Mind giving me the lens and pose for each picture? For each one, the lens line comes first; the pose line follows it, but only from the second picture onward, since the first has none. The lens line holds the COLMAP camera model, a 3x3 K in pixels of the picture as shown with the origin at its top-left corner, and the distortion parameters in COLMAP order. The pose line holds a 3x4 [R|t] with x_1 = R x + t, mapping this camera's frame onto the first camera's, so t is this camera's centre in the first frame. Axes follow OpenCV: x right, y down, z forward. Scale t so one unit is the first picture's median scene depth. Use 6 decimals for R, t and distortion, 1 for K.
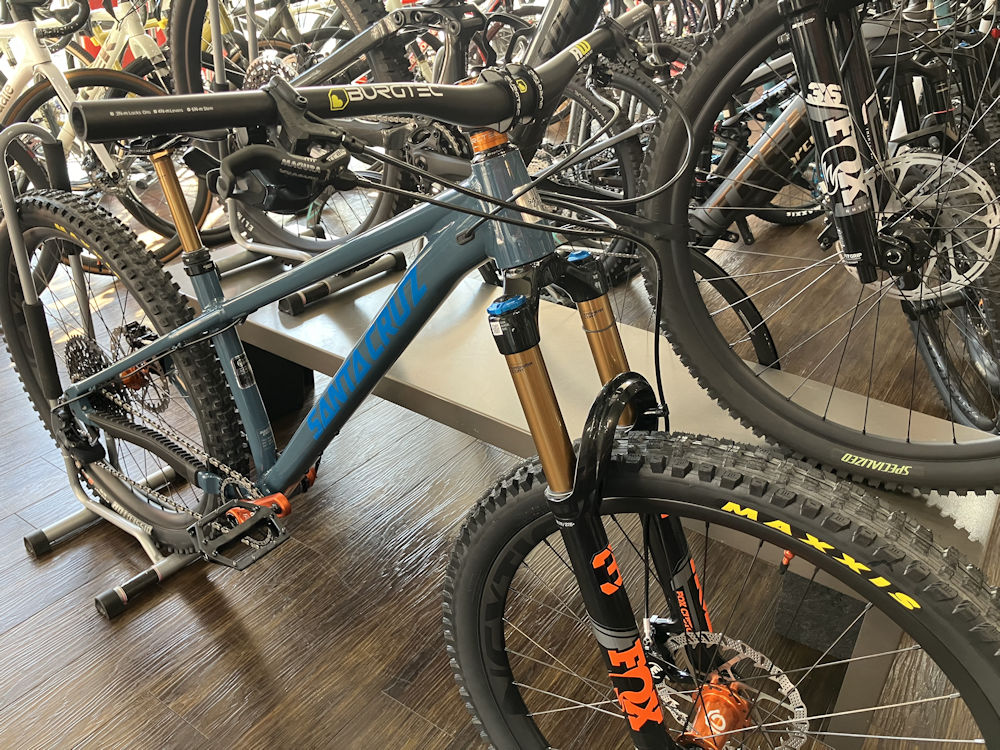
lens RADIAL K [[823.7, 0, 474.7], [0, 823.7, 371.6], [0, 0, 1]] dist [0.049170, -0.084111]
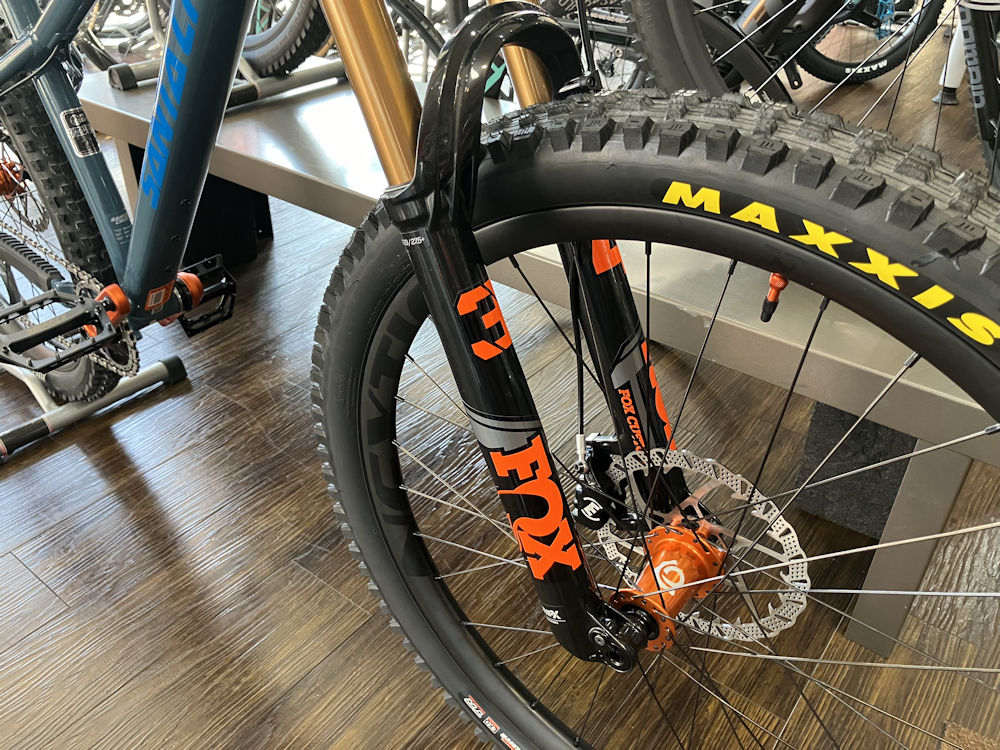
lens RADIAL K [[823.7, 0, 474.7], [0, 823.7, 371.6], [0, 0, 1]] dist [0.049170, -0.084111]
pose [[0.998269, 0.012773, -0.057412, 0.158117], [-0.007784, 0.996238, 0.086311, 0.187112], [0.058298, -0.085715, 0.994613, 0.314296]]
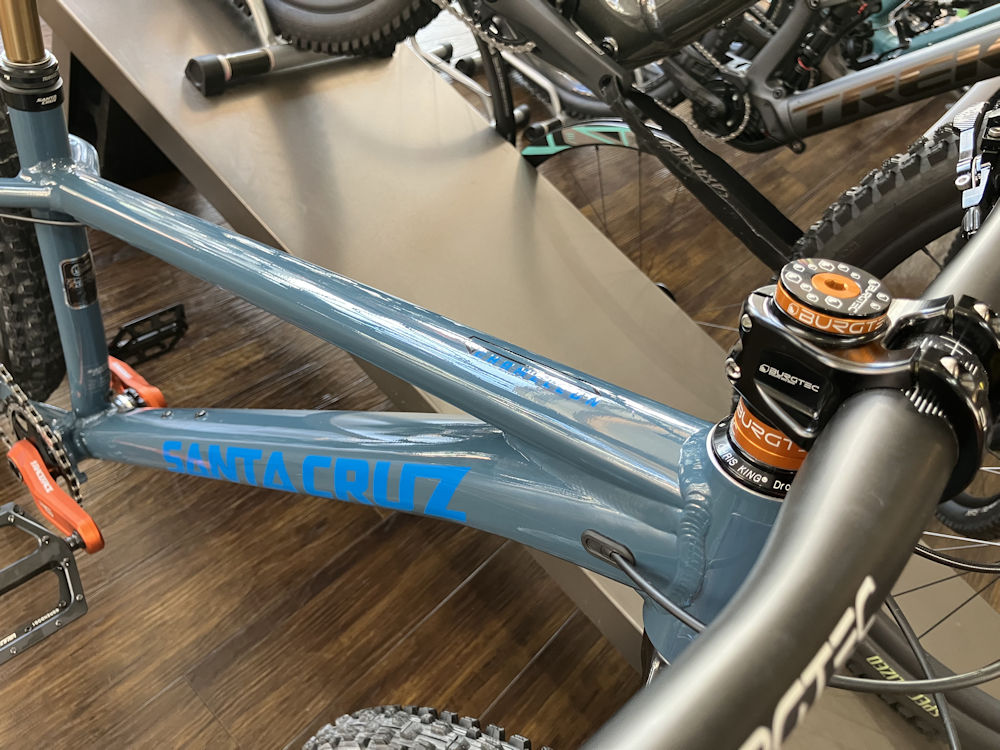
lens RADIAL K [[823.7, 0, 474.7], [0, 823.7, 371.6], [0, 0, 1]] dist [0.049170, -0.084111]
pose [[0.923629, 0.319805, 0.211267, -0.164355], [-0.375064, 0.867680, 0.326279, -0.294139], [-0.078967, -0.380599, 0.921362, 0.545864]]
